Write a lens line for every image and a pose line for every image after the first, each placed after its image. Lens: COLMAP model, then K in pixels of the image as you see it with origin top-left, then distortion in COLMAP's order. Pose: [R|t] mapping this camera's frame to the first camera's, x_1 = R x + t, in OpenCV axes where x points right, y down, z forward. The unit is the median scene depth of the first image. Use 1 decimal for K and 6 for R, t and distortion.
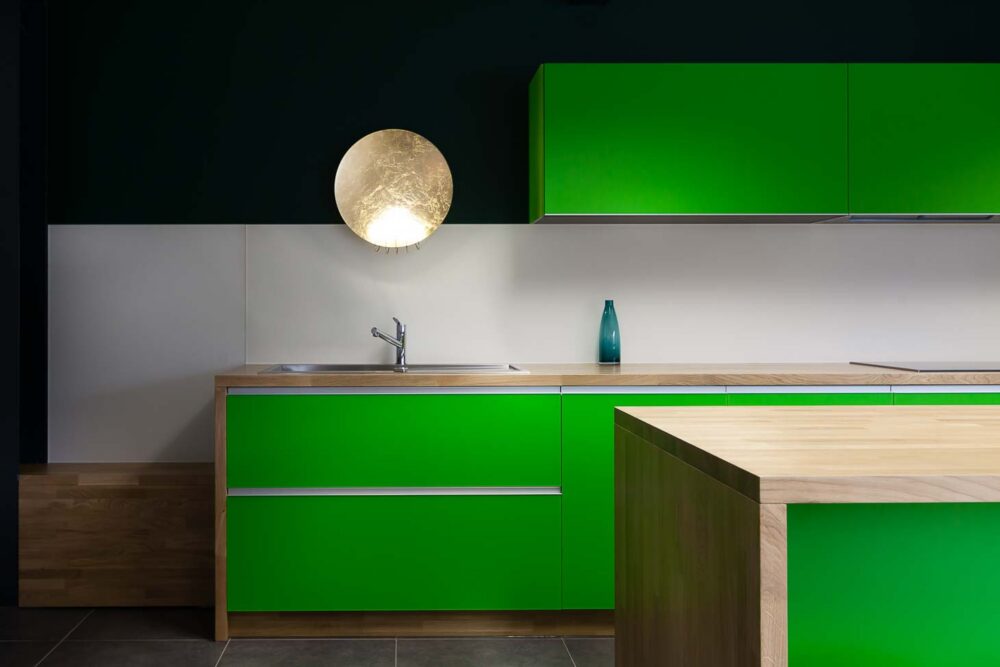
lens RADIAL K [[915.8, 0, 402.8], [0, 915.8, 309.2], [0, 0, 1]] dist [0.001204, -0.001122]
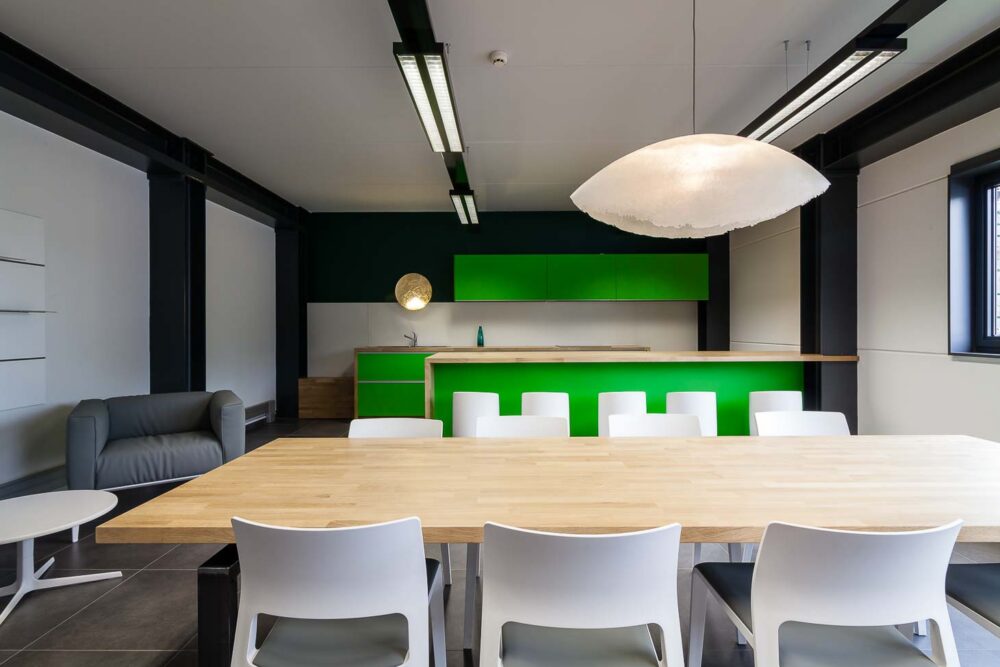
lens RADIAL K [[484.6, 0, 500.0], [0, 484.6, 333.5], [0, 0, 1]] dist [-0.002331, -0.000334]
pose [[0.999956, -0.001910, -0.009158, 0.310658], [0.002012, 0.999935, 0.011179, -0.002998], [0.009136, -0.011197, 0.999896, -0.708182]]
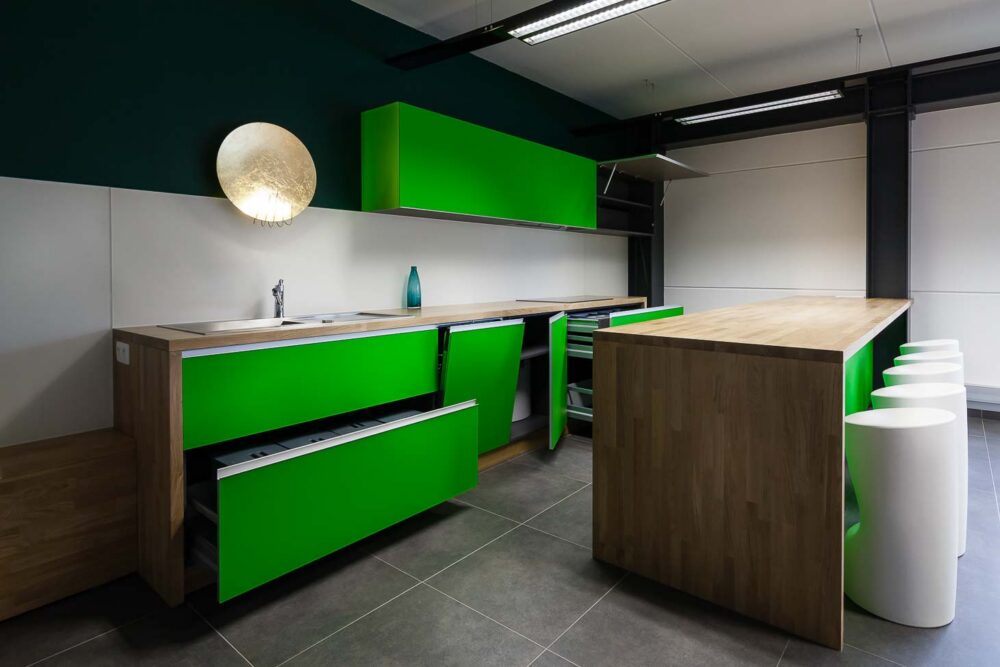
lens RADIAL K [[542.7, 0, 550.2], [0, 542.7, 275.5], [0, 0, 1]] dist [-0.000390, 0.000064]
pose [[0.604689, -0.007176, 0.796430, -0.359336], [0.000522, 0.999963, 0.008614, -0.001942], [-0.796462, -0.004793, 0.604670, 0.271722]]
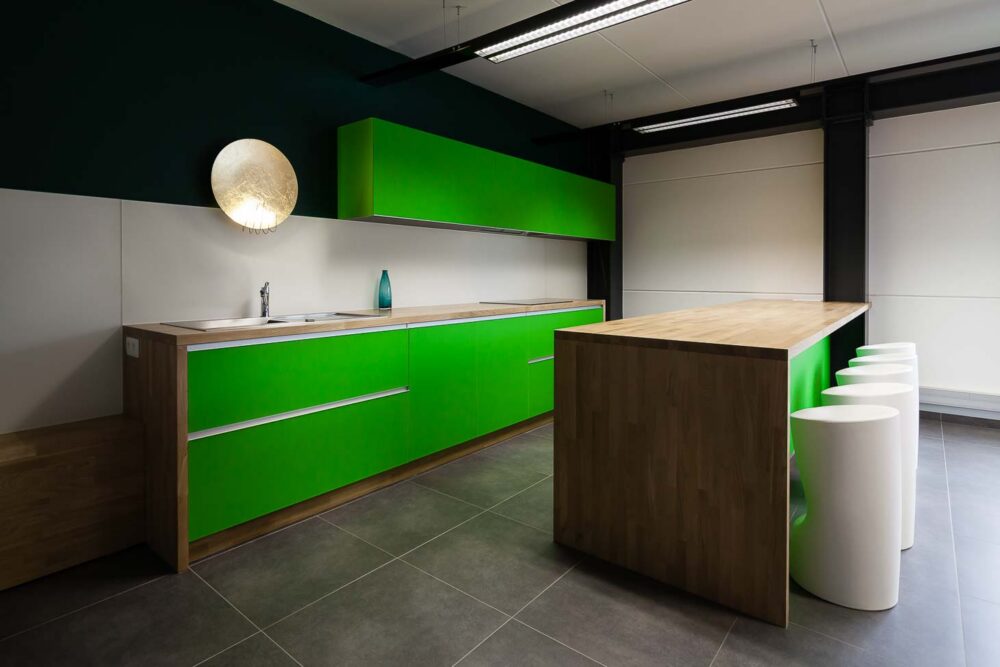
lens RADIAL K [[537.4, 0, 483.4], [0, 537.4, 277.0], [0, 0, 1]] dist [-0.001996, -0.000739]
pose [[0.643079, -0.003240, 0.765793, -0.396338], [-0.000725, 0.999988, 0.004841, -0.001918], [-0.765800, -0.003668, 0.643069, 0.250400]]
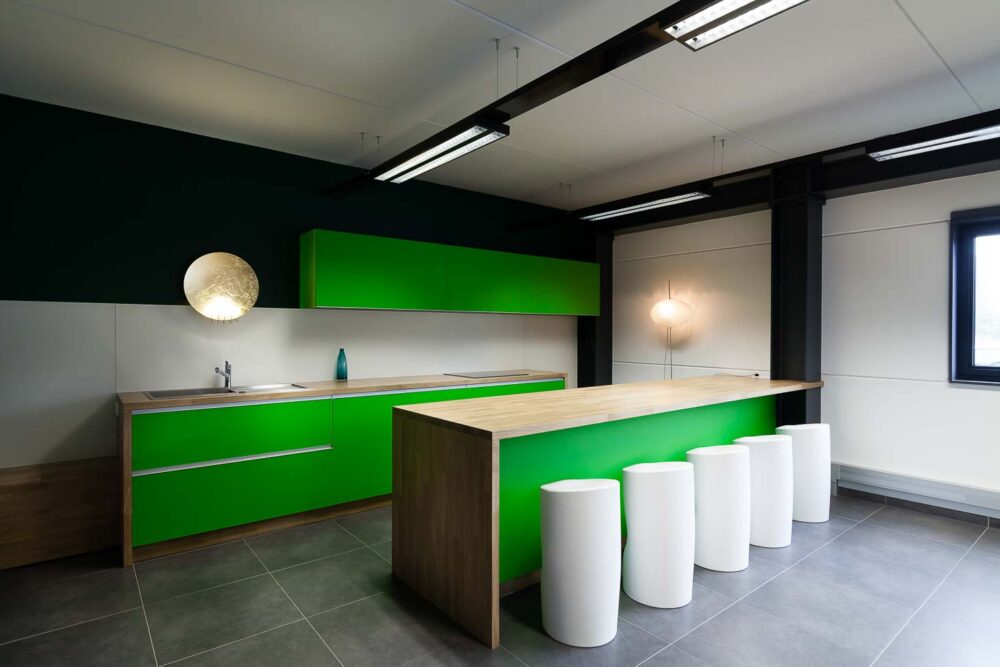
lens RADIAL K [[534.8, 0, 500.0], [0, 534.8, 333.5], [0, 0, 1]] dist [-0.001422, -0.000651]
pose [[0.782306, 0.000740, 0.622894, -0.232058], [-0.004837, 0.999976, 0.004886, -0.049772], [-0.622876, -0.006835, 0.782291, -0.128238]]
